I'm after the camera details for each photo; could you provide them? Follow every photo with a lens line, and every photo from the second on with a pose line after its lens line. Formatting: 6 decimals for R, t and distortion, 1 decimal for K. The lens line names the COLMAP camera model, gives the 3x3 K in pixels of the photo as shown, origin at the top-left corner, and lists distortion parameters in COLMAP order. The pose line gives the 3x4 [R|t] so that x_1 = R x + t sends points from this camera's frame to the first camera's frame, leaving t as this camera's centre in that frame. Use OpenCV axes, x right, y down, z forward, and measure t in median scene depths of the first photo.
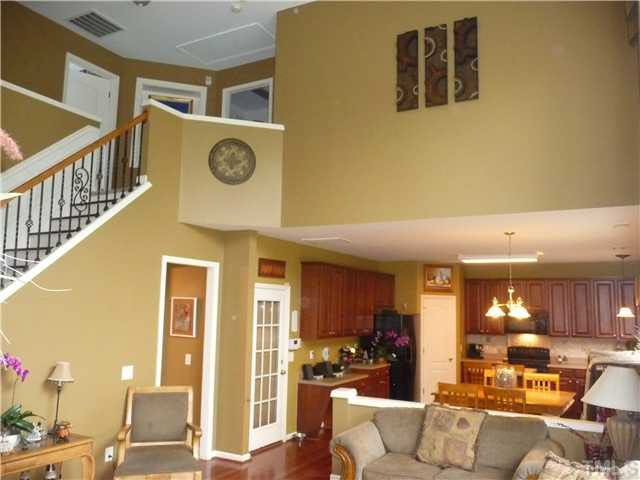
lens RADIAL K [[543.2, 0, 321.3], [0, 543.2, 243.1], [0, 0, 1]] dist [-0.012679, 0.001286]
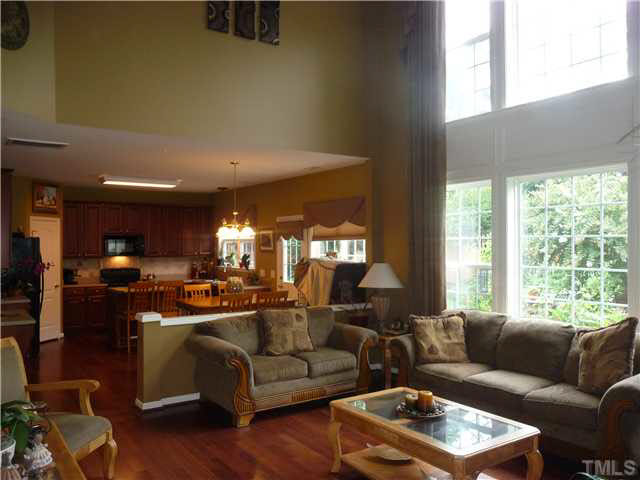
lens RADIAL K [[543.2, 0, 320.1], [0, 543.2, 240.4], [0, 0, 1]] dist [-0.012679, 0.001286]
pose [[0.464654, -0.014752, 0.885369, -0.372731], [-0.095164, 0.993238, 0.066493, 0.032105], [-0.880364, -0.115152, 0.460108, 0.186237]]
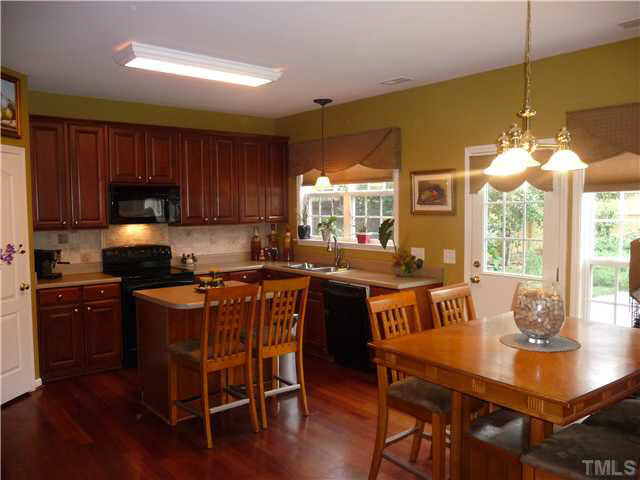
lens RADIAL K [[543.2, 0, 320.7], [0, 543.2, 239.1], [0, 0, 1]] dist [-0.012679, 0.001286]
pose [[0.385951, -0.078798, 0.919148, -0.077302], [-0.096332, 0.987456, 0.125104, 0.094371], [-0.917476, -0.136827, 0.373519, 0.612499]]
